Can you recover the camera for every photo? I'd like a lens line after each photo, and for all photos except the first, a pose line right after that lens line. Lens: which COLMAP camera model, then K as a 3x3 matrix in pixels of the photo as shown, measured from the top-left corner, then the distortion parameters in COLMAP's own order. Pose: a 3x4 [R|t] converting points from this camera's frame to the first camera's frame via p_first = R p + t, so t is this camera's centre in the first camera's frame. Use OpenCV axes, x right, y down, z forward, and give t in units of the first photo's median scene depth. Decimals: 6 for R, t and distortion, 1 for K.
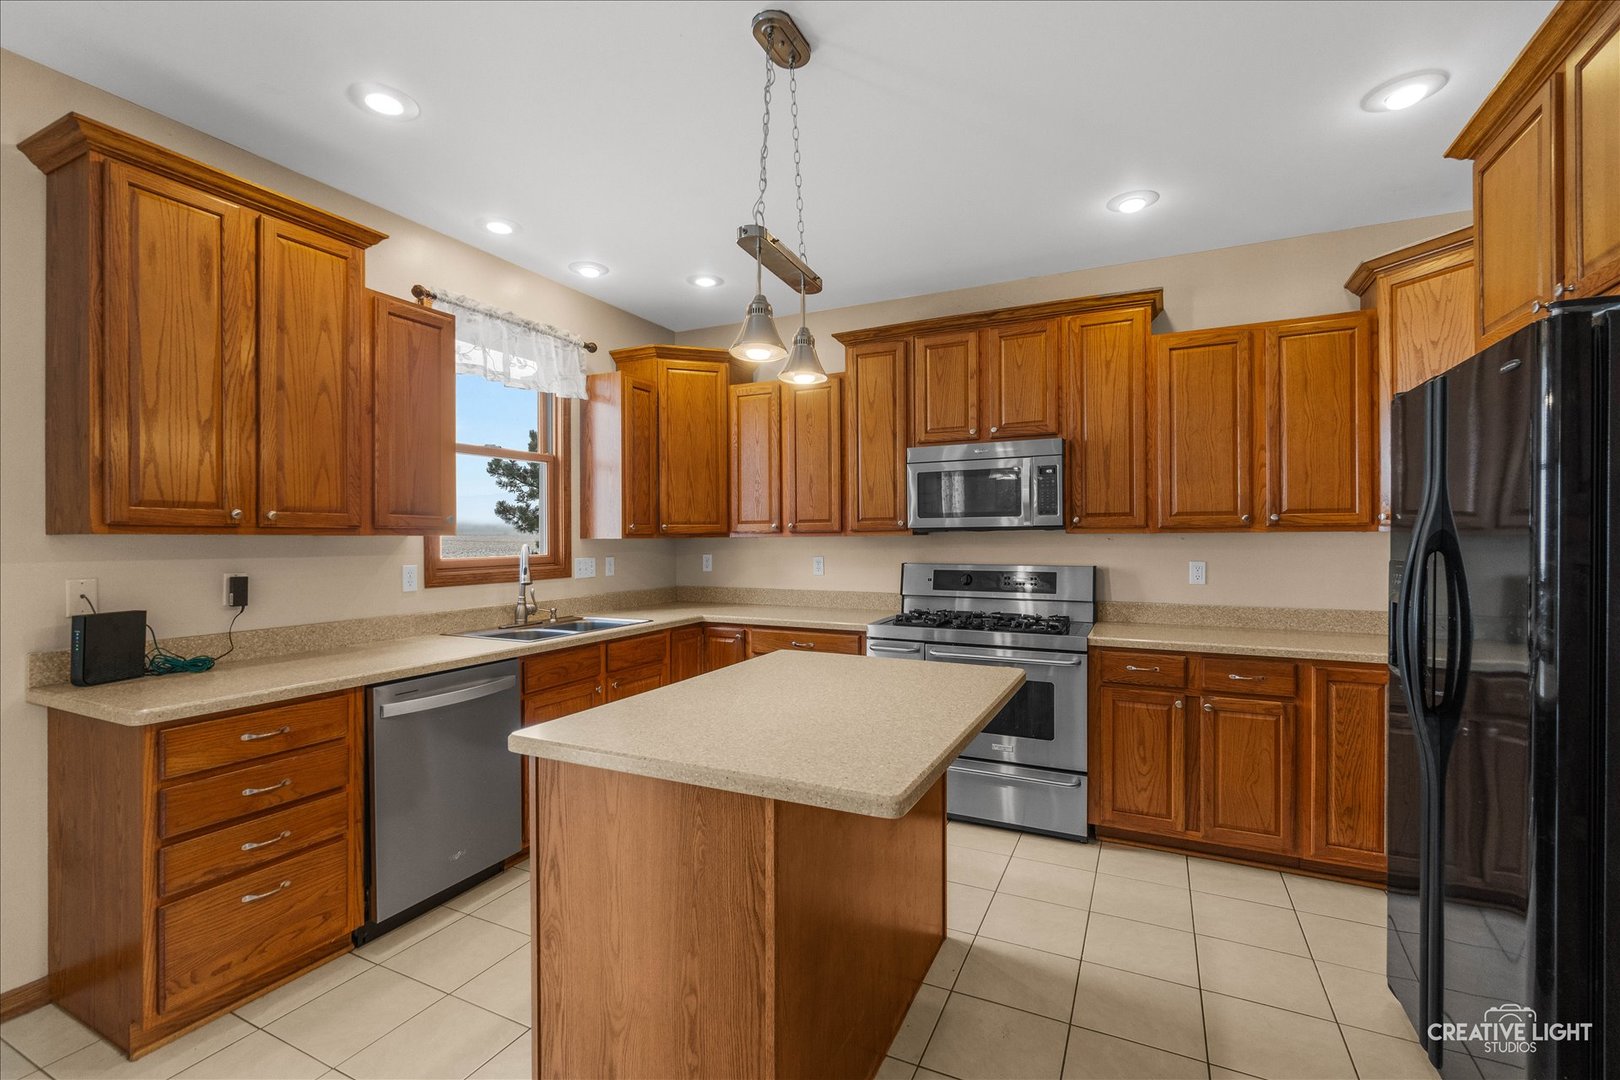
lens RADIAL K [[725.1, 0, 808.9], [0, 725.1, 535.3], [0, 0, 1]] dist [-0.003883, 0.000334]
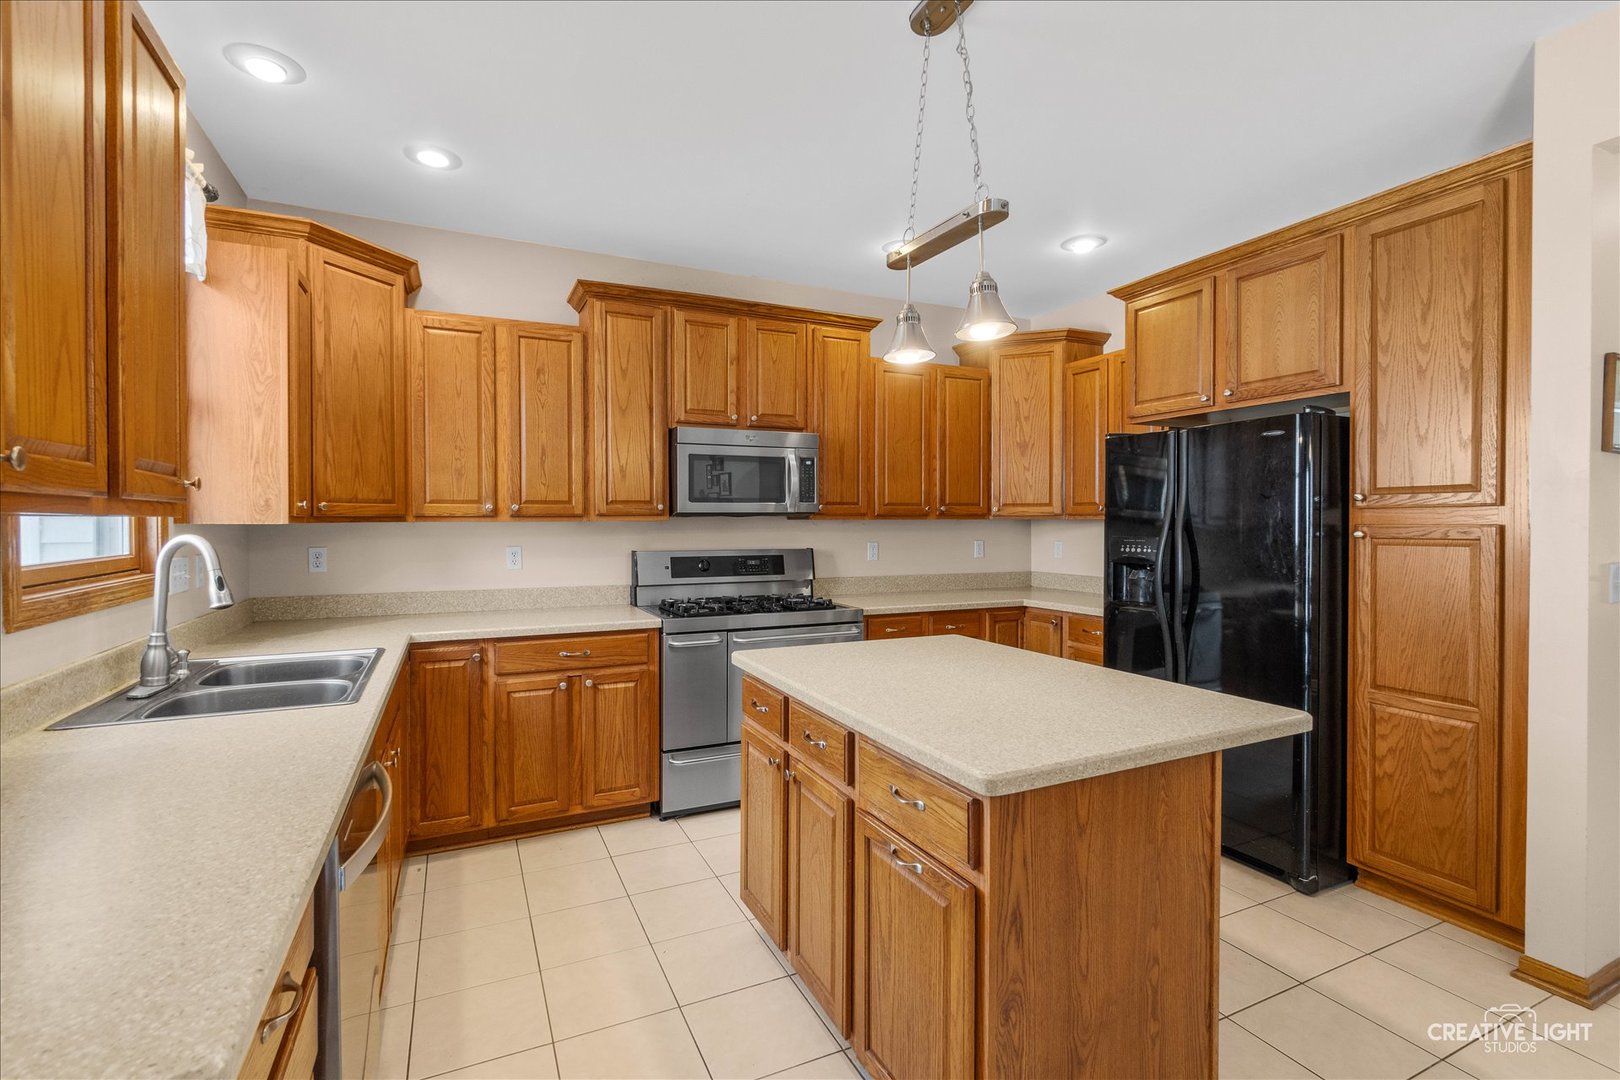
lens RADIAL K [[725.1, 0, 813.7], [0, 725.1, 527.8], [0, 0, 1]] dist [-0.003883, 0.000334]
pose [[0.619707, -0.002949, 0.784828, -0.490733], [-0.003001, 0.999977, 0.006127, 0.003219], [-0.784827, -0.006152, 0.619684, 0.290116]]
